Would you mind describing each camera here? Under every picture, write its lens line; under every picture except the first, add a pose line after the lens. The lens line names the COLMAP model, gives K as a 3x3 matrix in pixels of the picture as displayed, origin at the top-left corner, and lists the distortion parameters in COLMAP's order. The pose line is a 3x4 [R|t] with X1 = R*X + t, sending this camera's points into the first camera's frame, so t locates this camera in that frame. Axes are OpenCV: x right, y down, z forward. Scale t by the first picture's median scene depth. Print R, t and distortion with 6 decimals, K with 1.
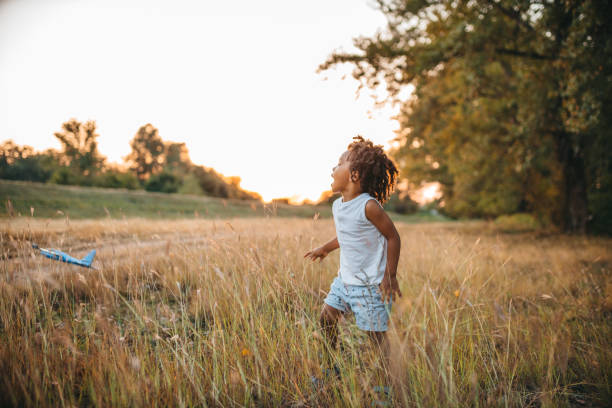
lens RADIAL K [[582.4, 0, 306.0], [0, 582.4, 204.0], [0, 0, 1]] dist [-0.077798, 0.124695]
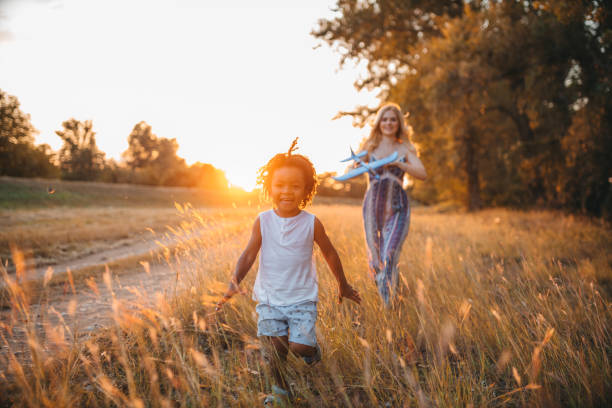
lens RADIAL K [[583.4, 0, 306.0], [0, 583.4, 204.0], [0, 0, 1]] dist [-0.076475, 0.125237]
pose [[0.999038, -0.015675, 0.040947, -0.102575], [0.014844, 0.999679, 0.020535, -0.013848], [-0.041256, -0.019907, 0.998950, -0.598407]]
